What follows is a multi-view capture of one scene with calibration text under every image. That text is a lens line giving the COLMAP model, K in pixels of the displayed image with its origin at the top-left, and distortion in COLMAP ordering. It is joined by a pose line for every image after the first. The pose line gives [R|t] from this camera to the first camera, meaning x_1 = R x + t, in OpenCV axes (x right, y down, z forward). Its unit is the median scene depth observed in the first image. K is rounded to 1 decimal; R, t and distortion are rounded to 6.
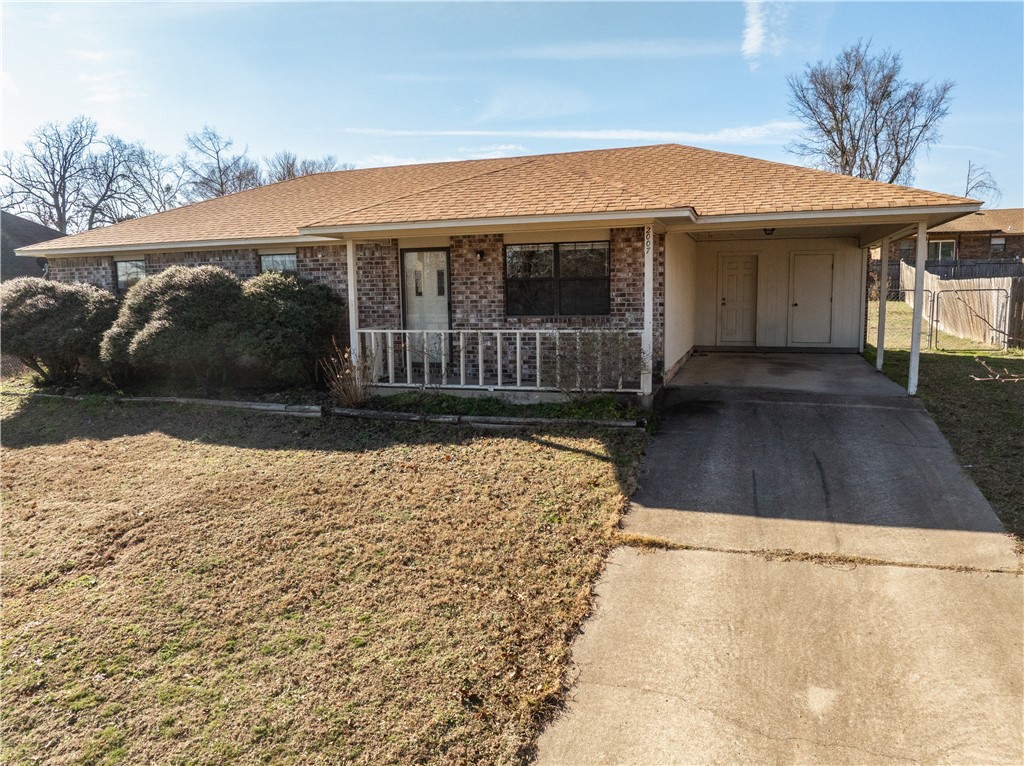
lens RADIAL K [[719.8, 0, 512.0], [0, 719.8, 383.0], [0, 0, 1]] dist [-0.037342, -0.002860]
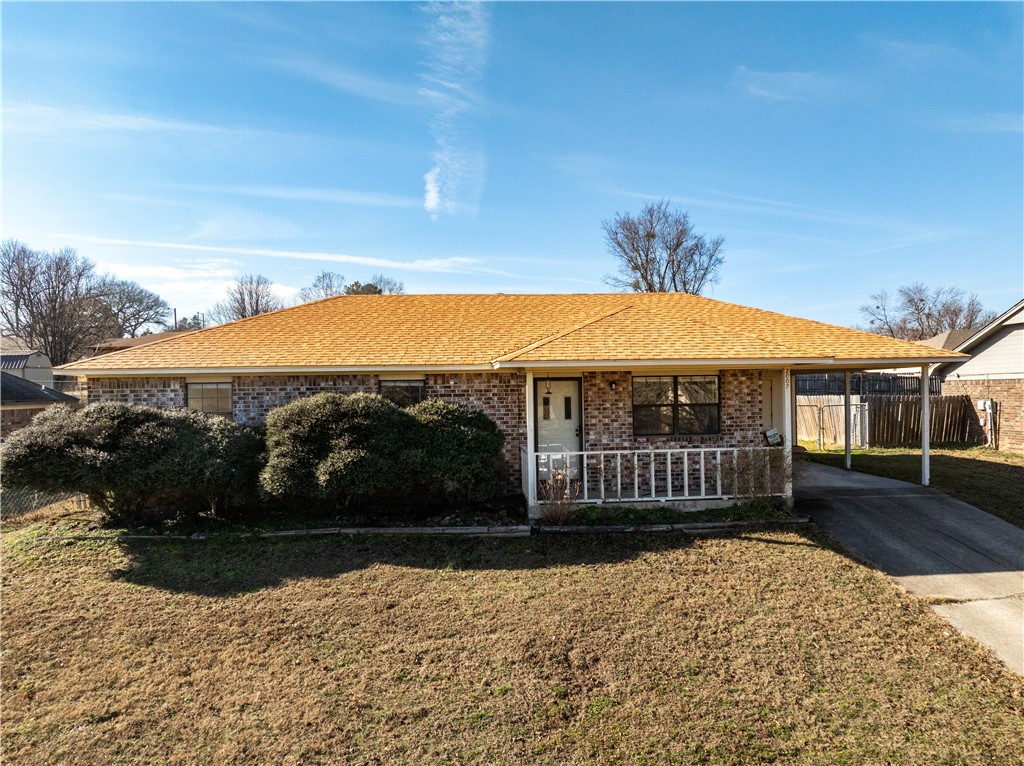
lens RADIAL K [[719.8, 0, 512.0], [0, 719.8, 383.0], [0, 0, 1]] dist [-0.037342, -0.002860]
pose [[0.920475, 0.005639, 0.390760, -0.678987], [0.050356, 0.989849, -0.132904, -0.035616], [-0.387543, 0.142012, 0.910848, 0.000654]]
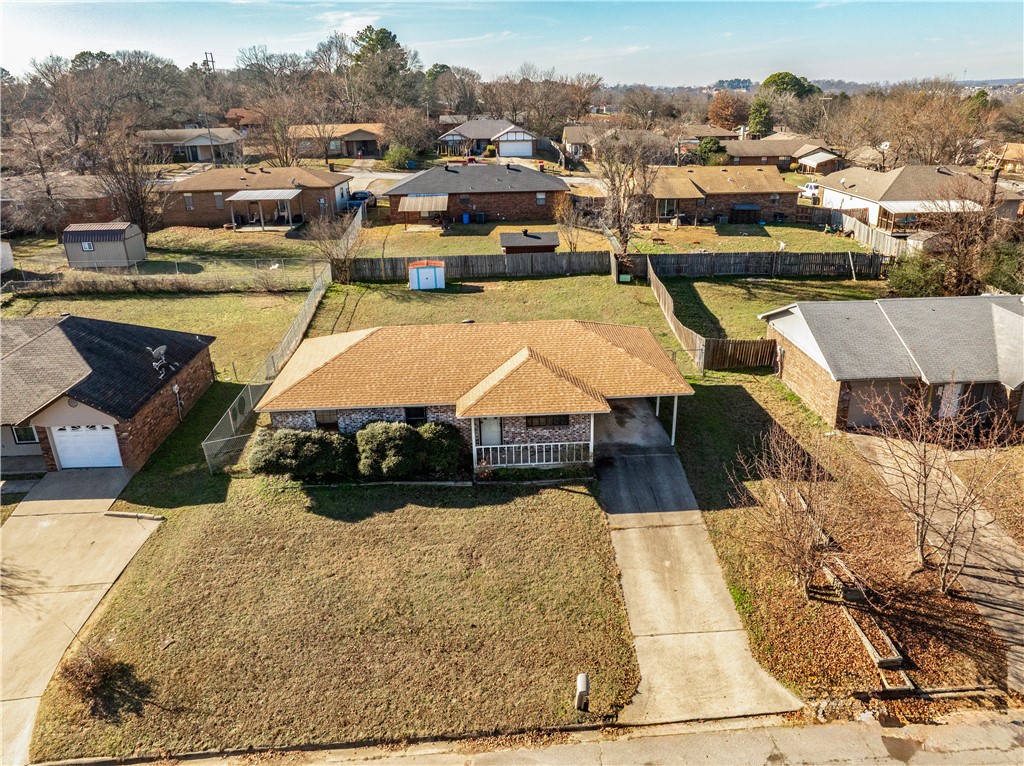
lens RADIAL K [[737.1, 0, 528.9], [0, 737.1, 384.9], [0, 0, 1]] dist [-0.039042, -0.006705]
pose [[0.928177, -0.136336, 0.346266, -0.896342], [0.050039, 0.967748, 0.246902, -0.898837], [-0.368760, -0.211842, 0.905063, -1.316277]]
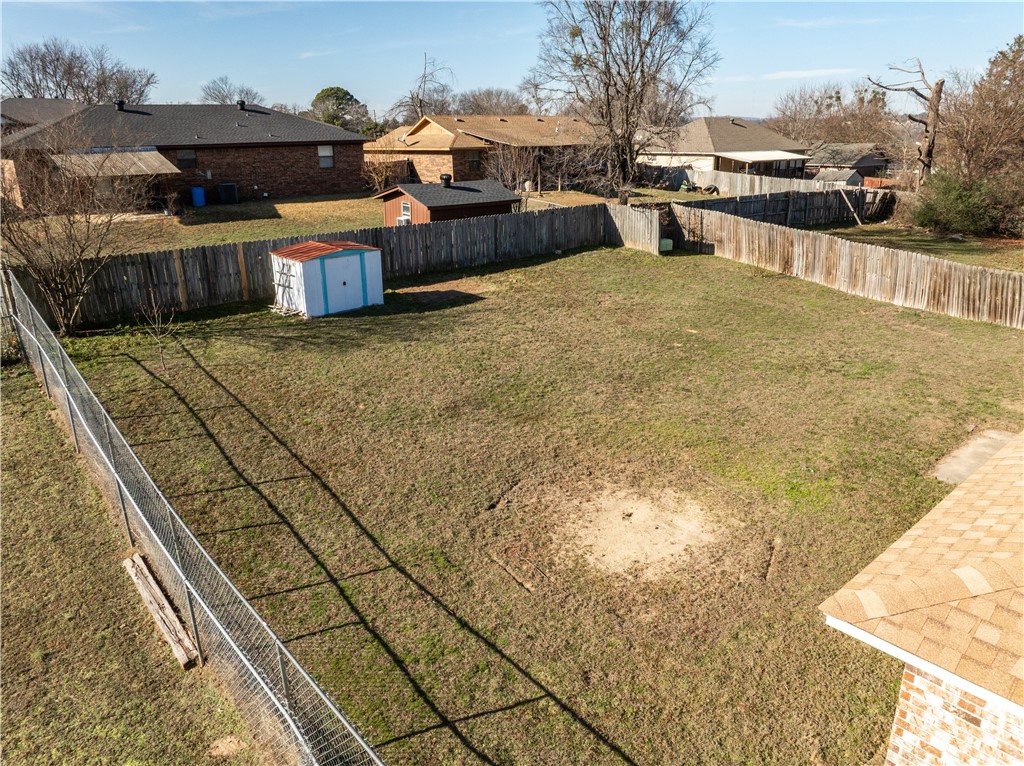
lens RADIAL K [[719.8, 0, 512.0], [0, 719.8, 383.0], [0, 0, 1]] dist [-0.037342, -0.002860]
pose [[0.519492, -0.271110, 0.810326, -1.048102], [0.114689, 0.961873, 0.248288, -0.590139], [-0.846744, -0.036048, 0.530778, 1.955643]]
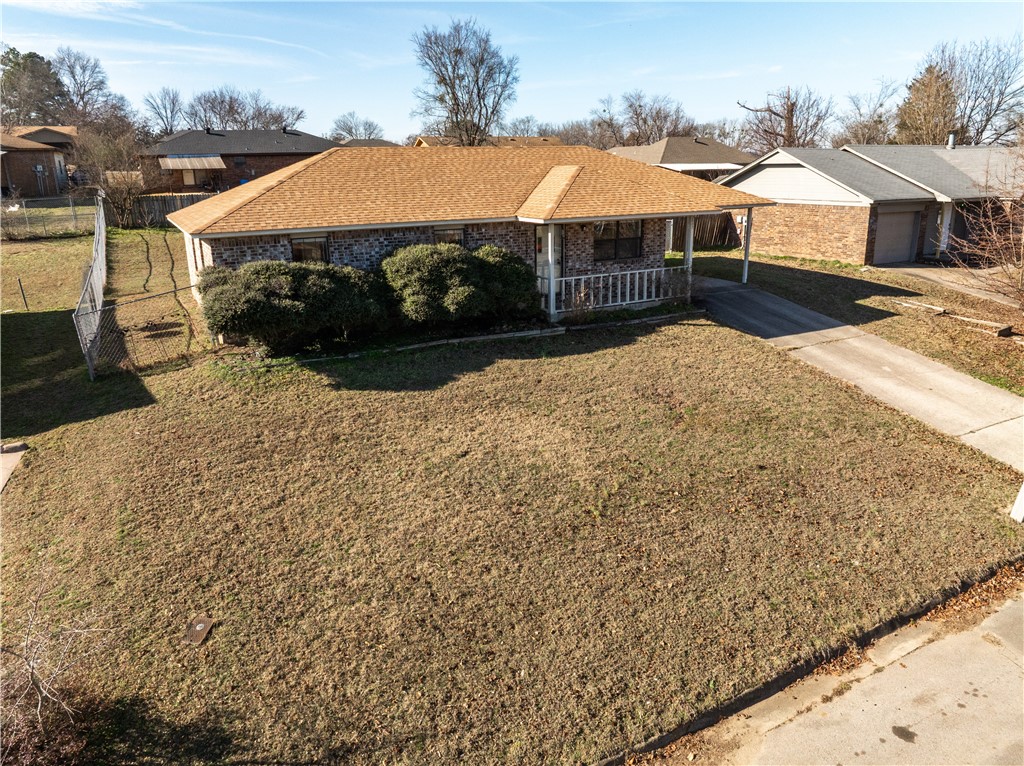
lens RADIAL K [[719.8, 0, 512.0], [0, 719.8, 383.0], [0, 0, 1]] dist [-0.037342, -0.002860]
pose [[0.691179, -0.202502, 0.693732, -1.475974], [0.098961, 0.977418, 0.186713, -0.158489], [-0.715876, -0.060400, 0.695610, -0.087473]]
